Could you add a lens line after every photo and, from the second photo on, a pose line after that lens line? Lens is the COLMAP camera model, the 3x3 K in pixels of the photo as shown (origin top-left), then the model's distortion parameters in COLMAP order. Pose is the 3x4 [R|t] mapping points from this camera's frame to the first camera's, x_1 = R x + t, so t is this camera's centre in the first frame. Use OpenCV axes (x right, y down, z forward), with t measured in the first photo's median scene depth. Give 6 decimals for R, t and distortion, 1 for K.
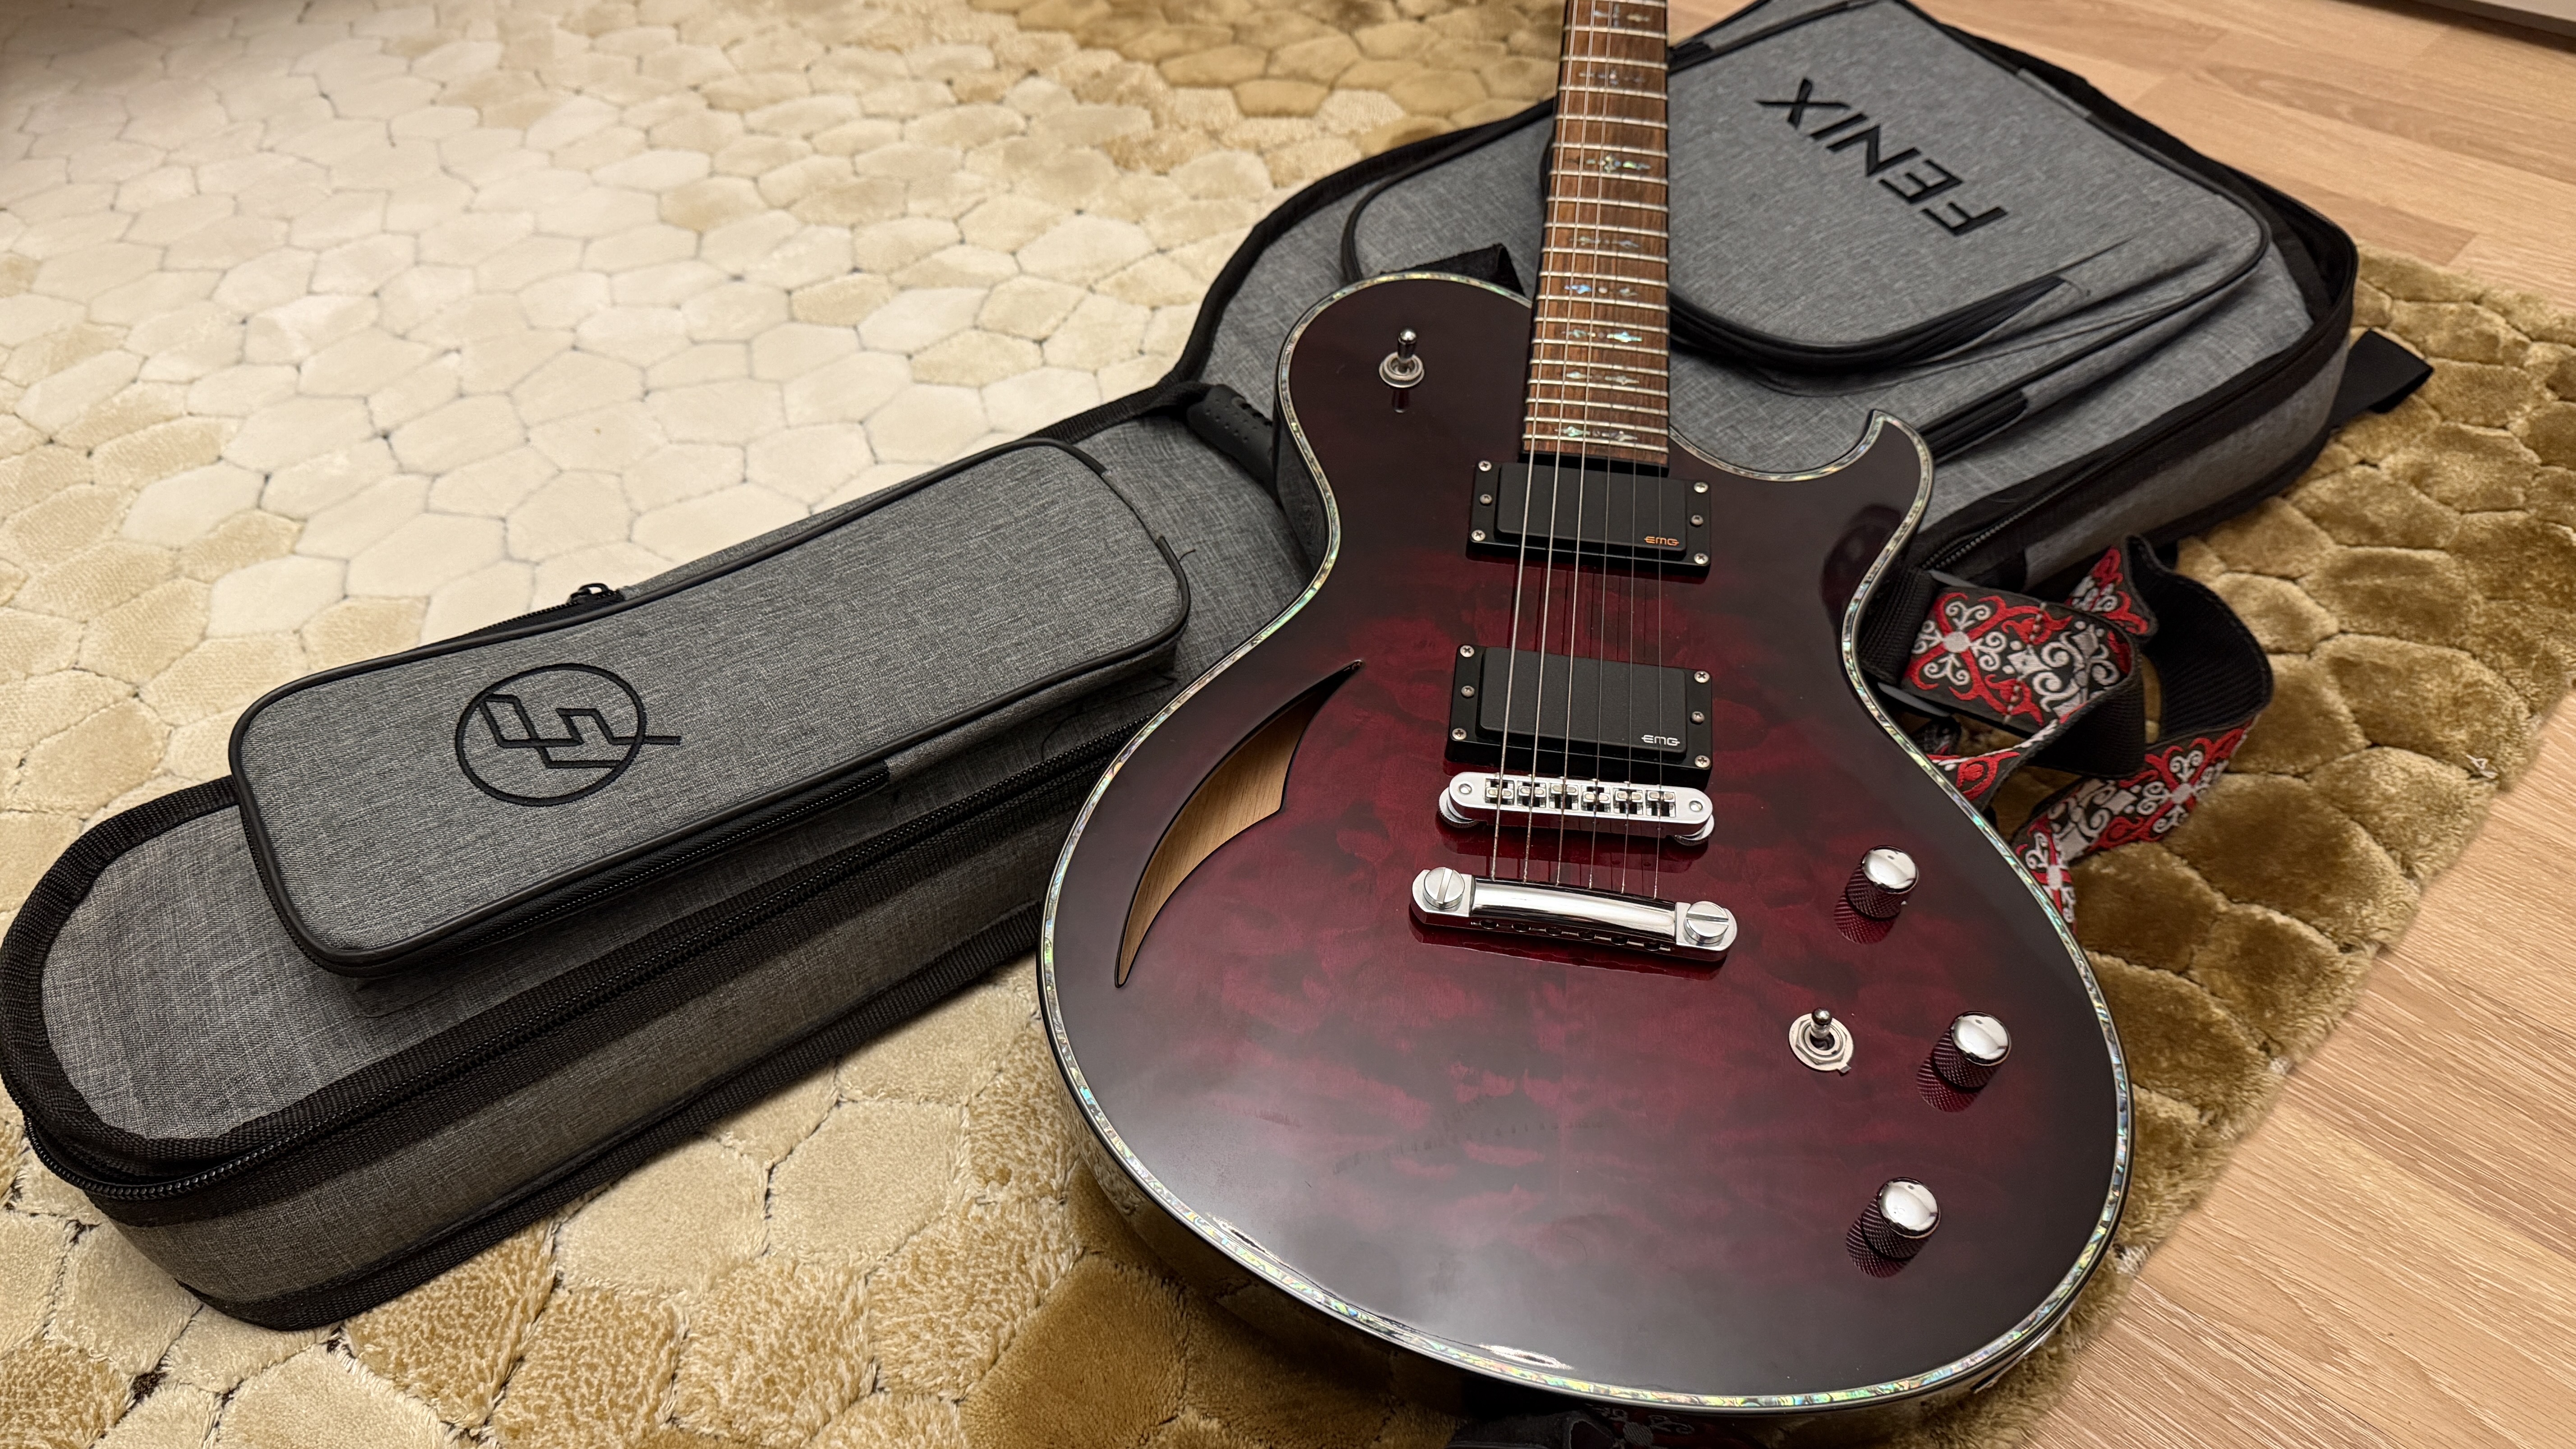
lens RADIAL K [[1878.4, 0, 1283.3], [0, 1878.4, 769.9], [0, 0, 1]] dist [0.154553, -0.410560]
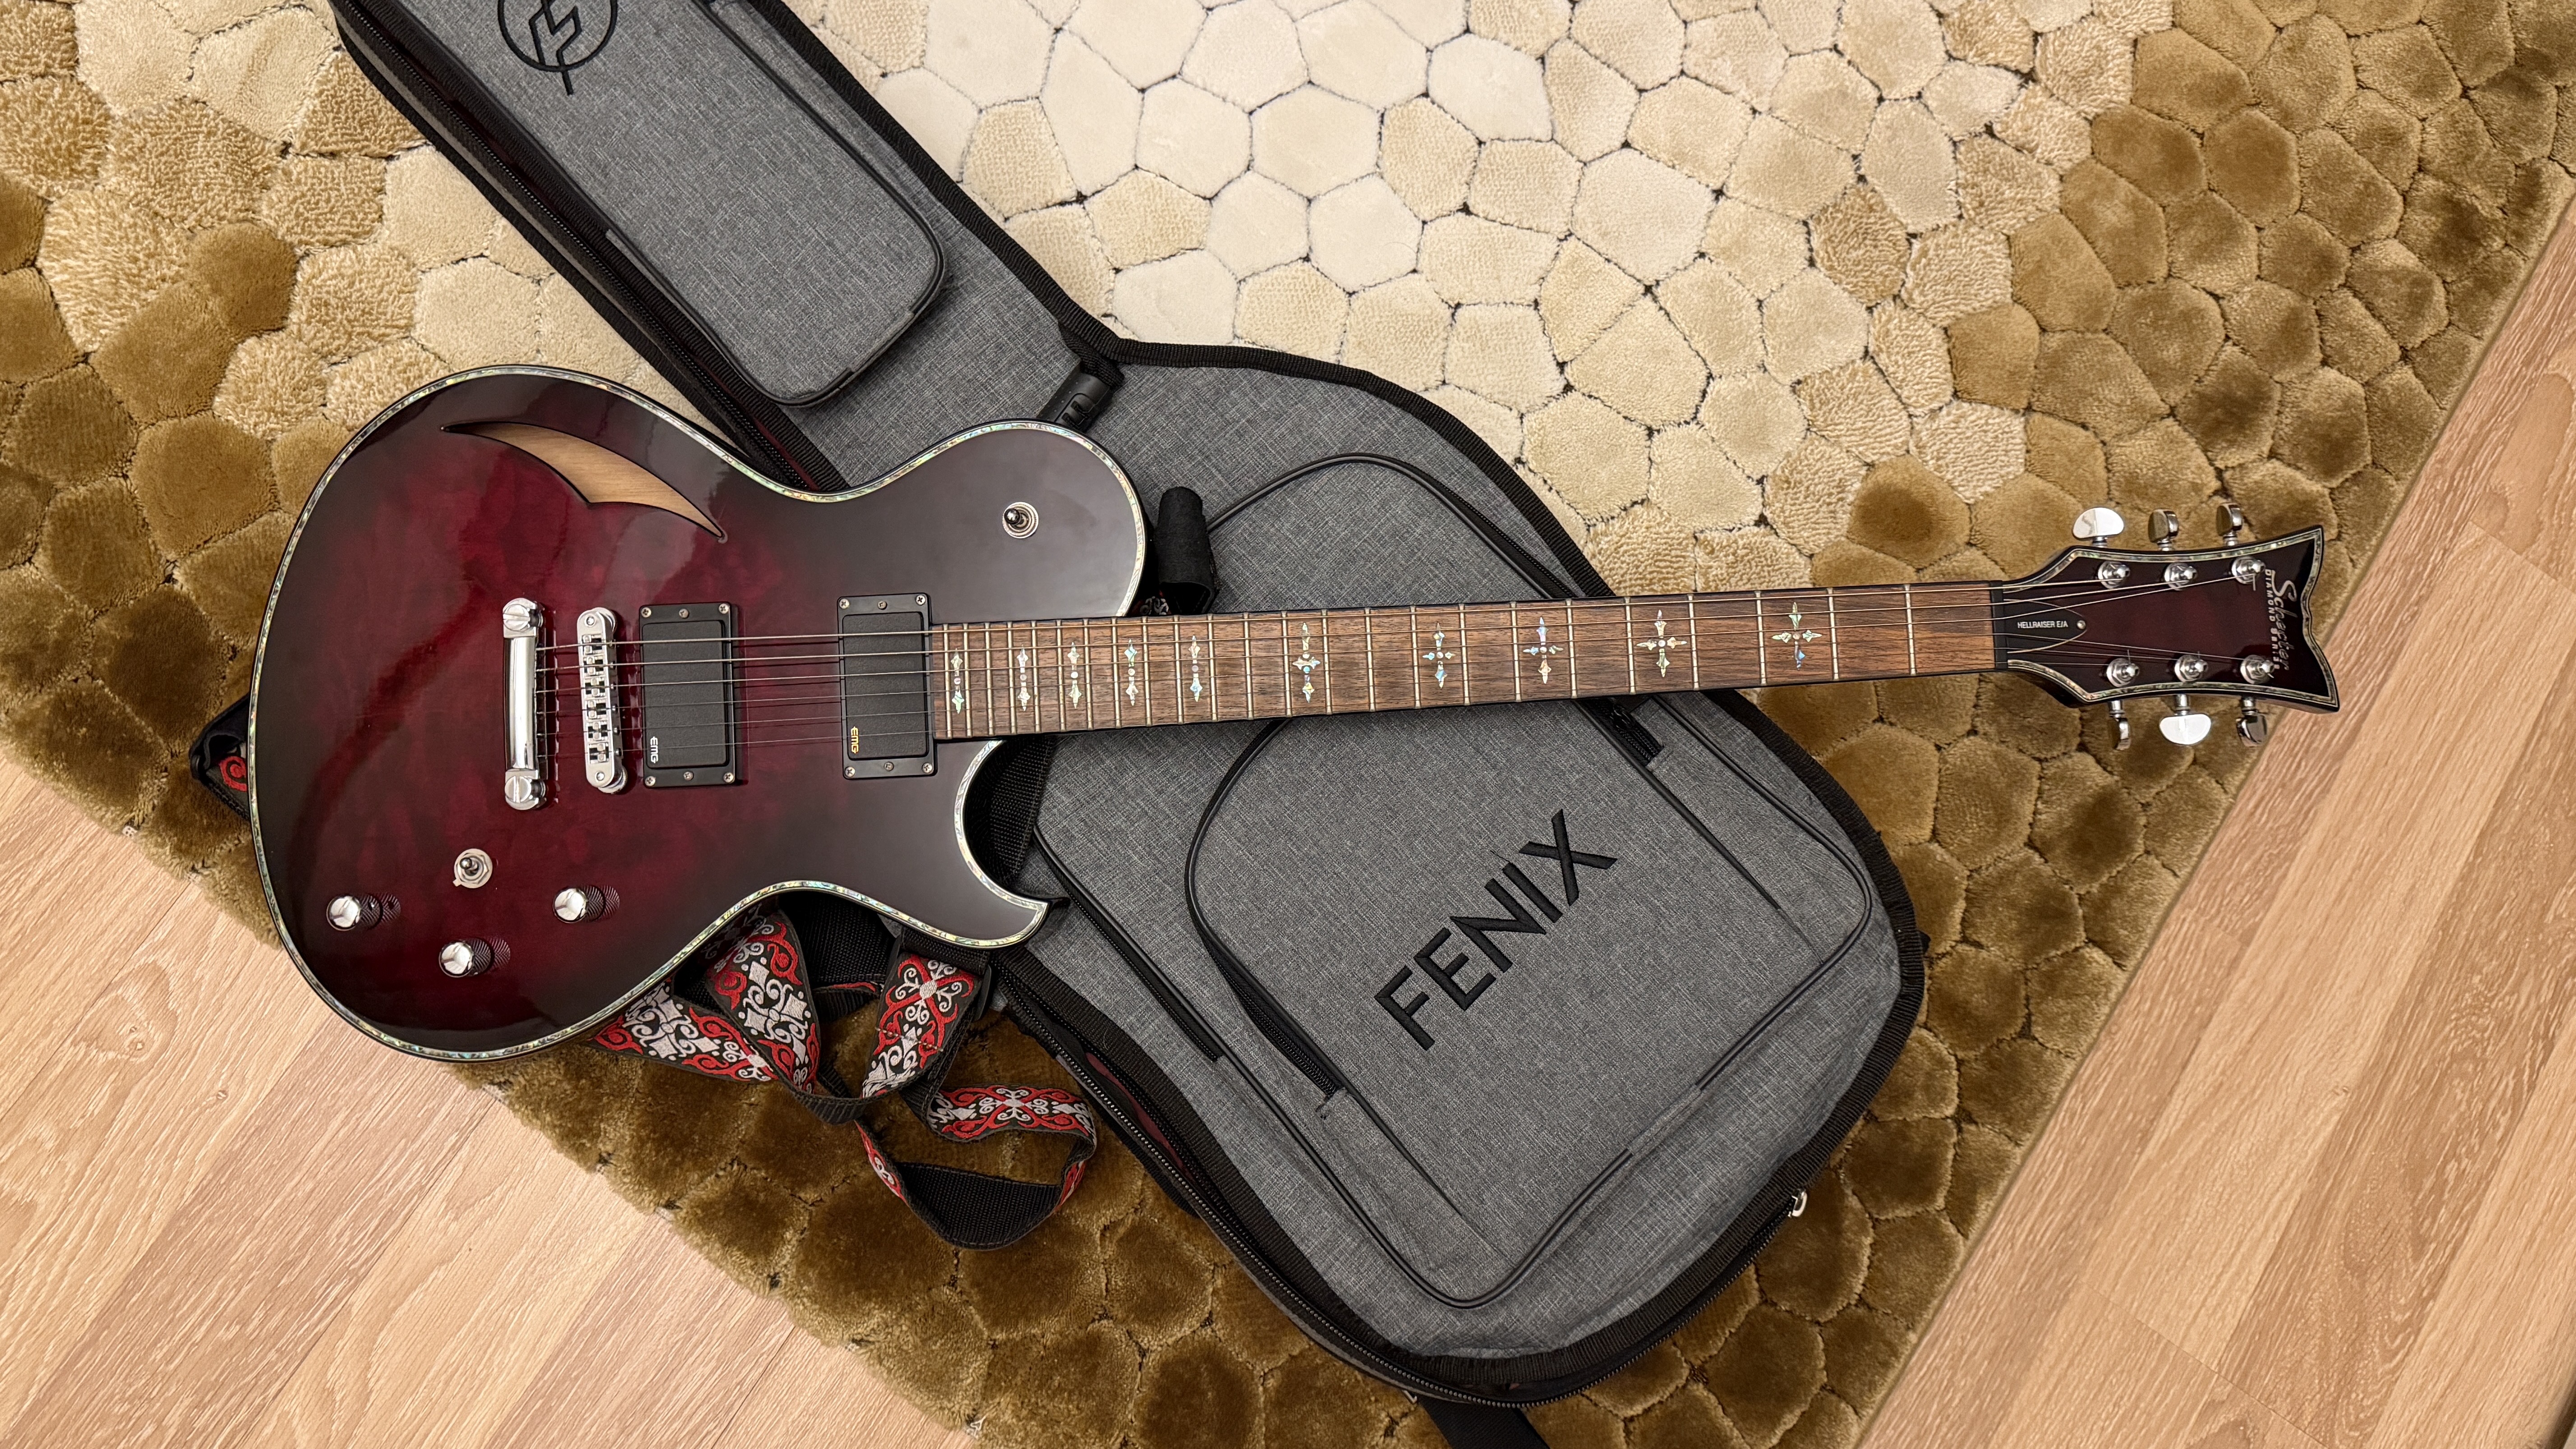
lens RADIAL K [[1811.9, 0, 1215.7], [0, 1811.9, 727.9], [0, 0, 1]] dist [0.157272, -0.278880]
pose [[0.166701, 0.980991, -0.099337, 0.333065], [-0.746308, 0.191375, 0.637495, -1.033922], [0.644387, -0.032135, 0.764024, 0.180176]]
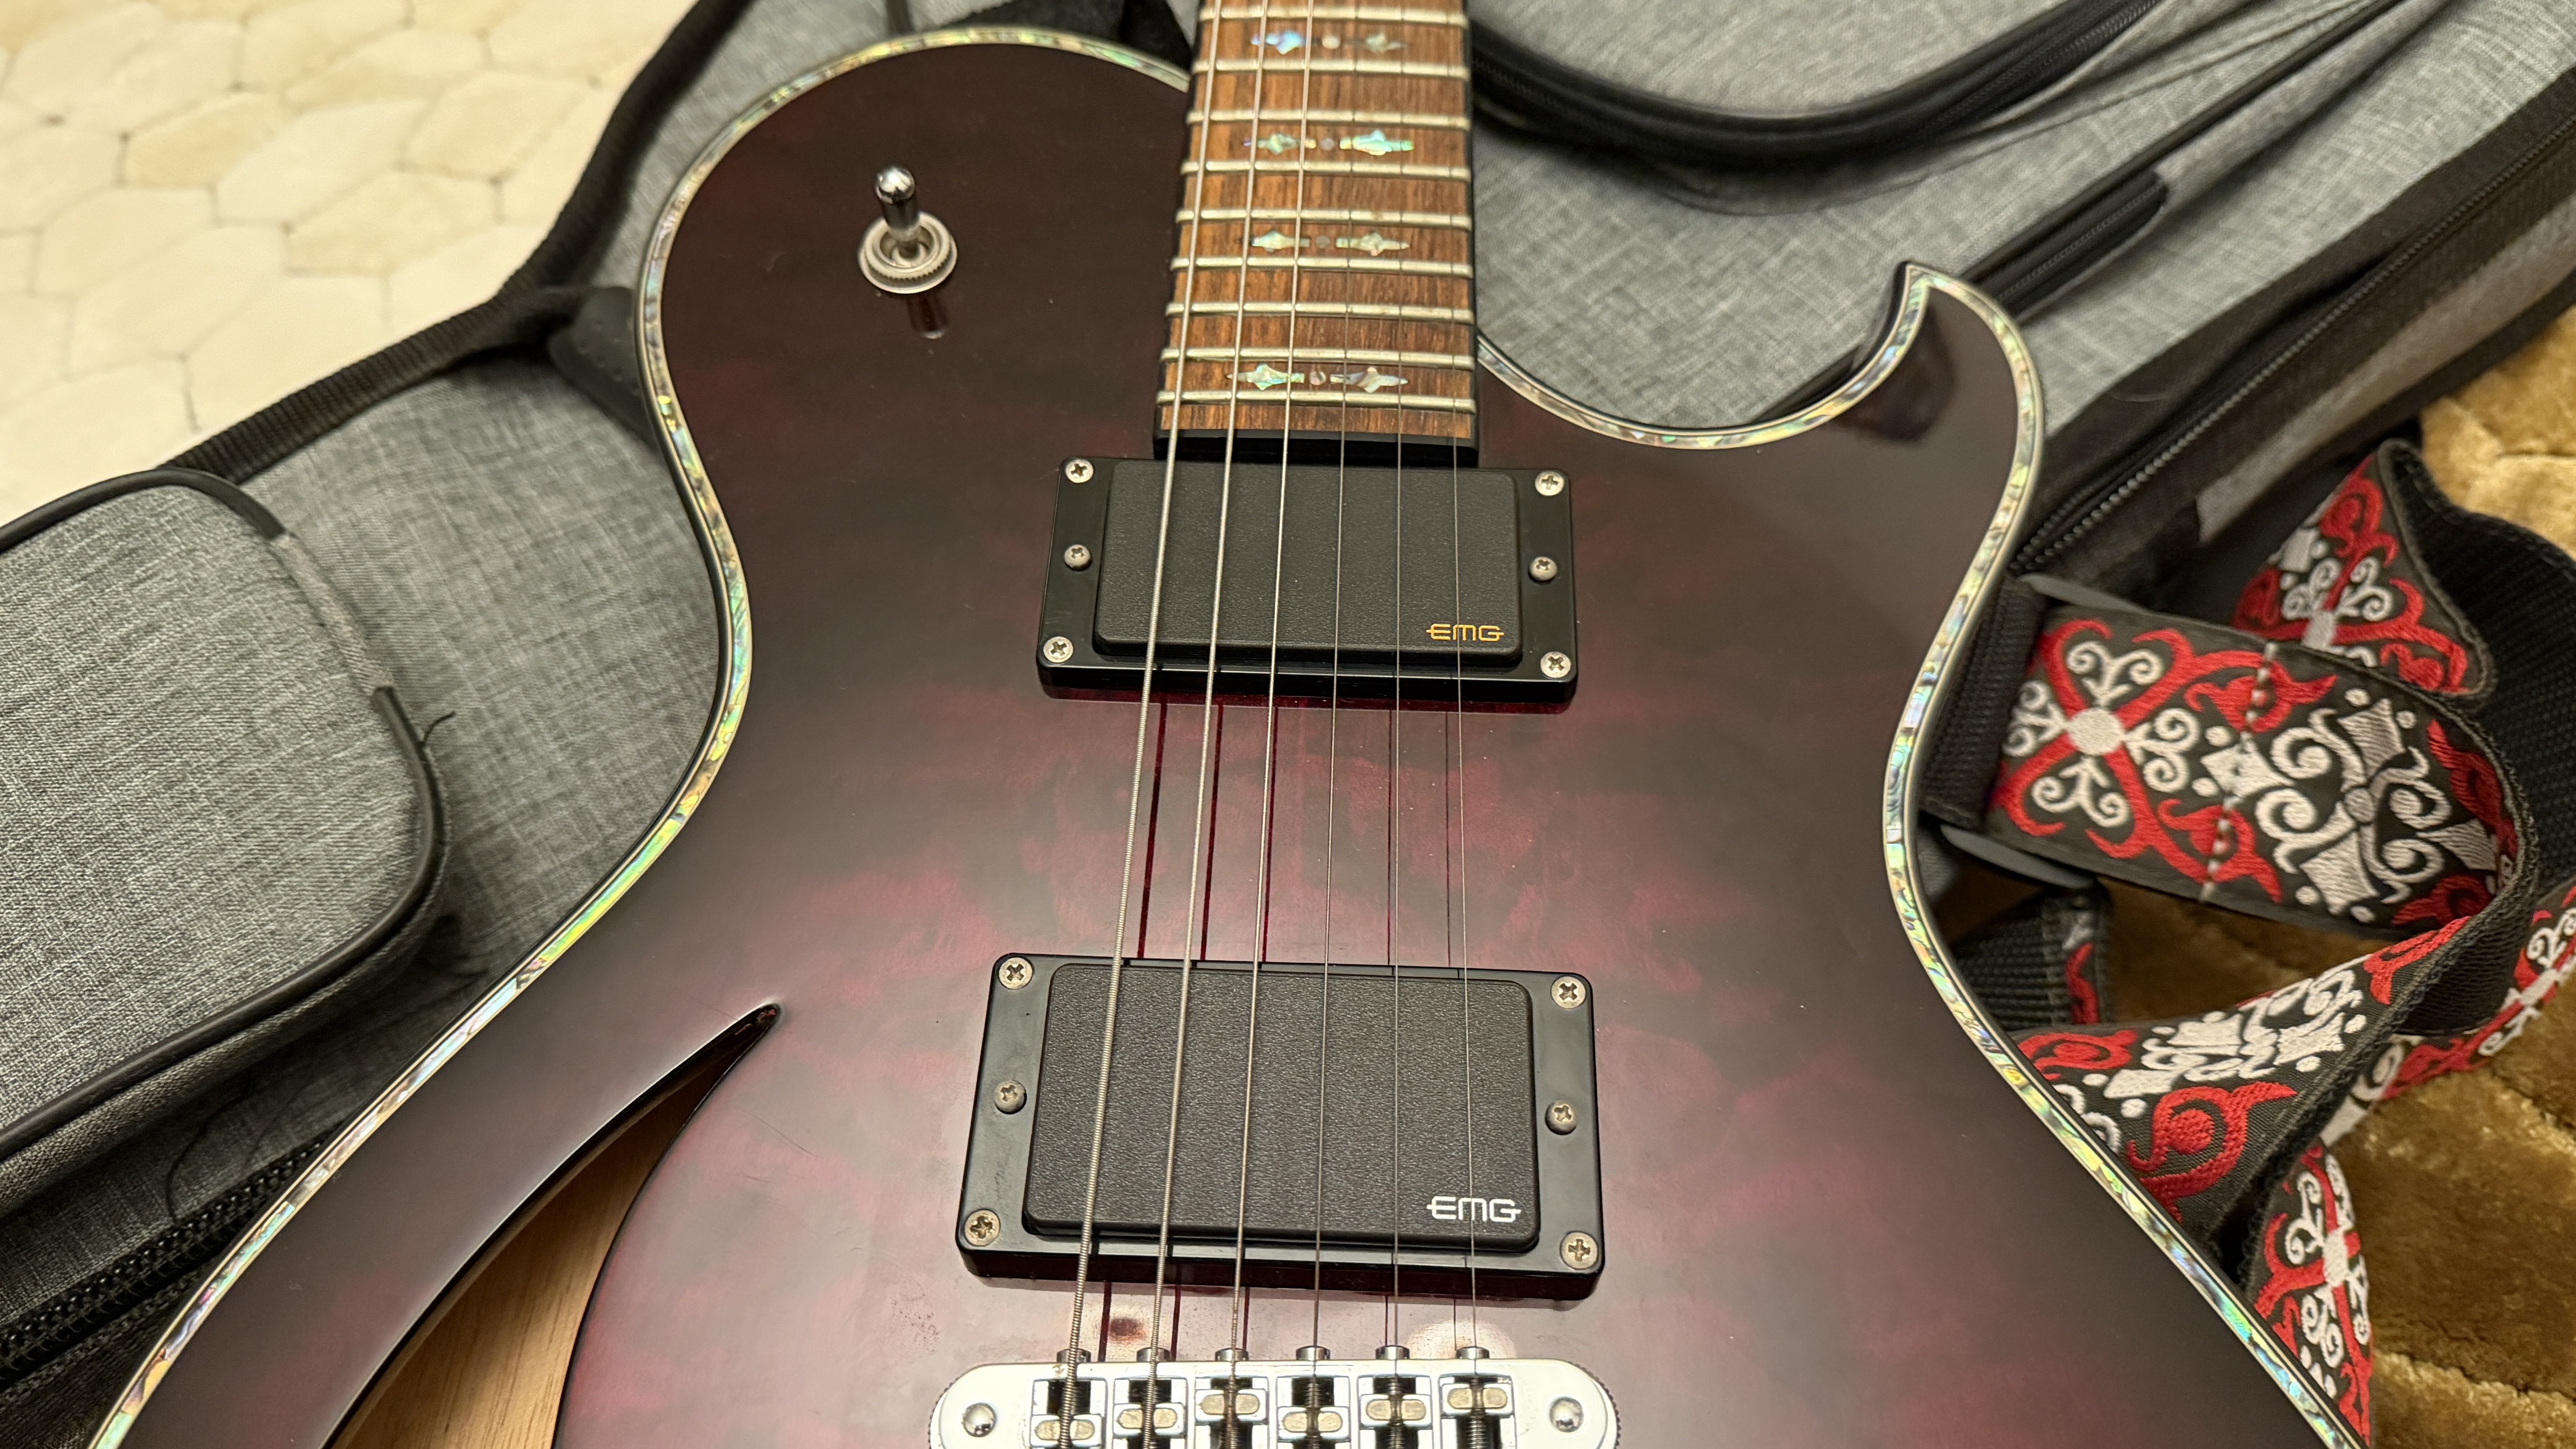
lens RADIAL K [[1909.2, 0, 1288.0], [0, 1909.2, 724.5], [0, 0, 1]] dist [-0.012239, -0.007836]
pose [[0.995473, -0.091902, 0.024258, 0.134399], [0.088425, 0.989033, 0.118299, -0.144369], [-0.034863, -0.115618, 0.992682, 0.517443]]
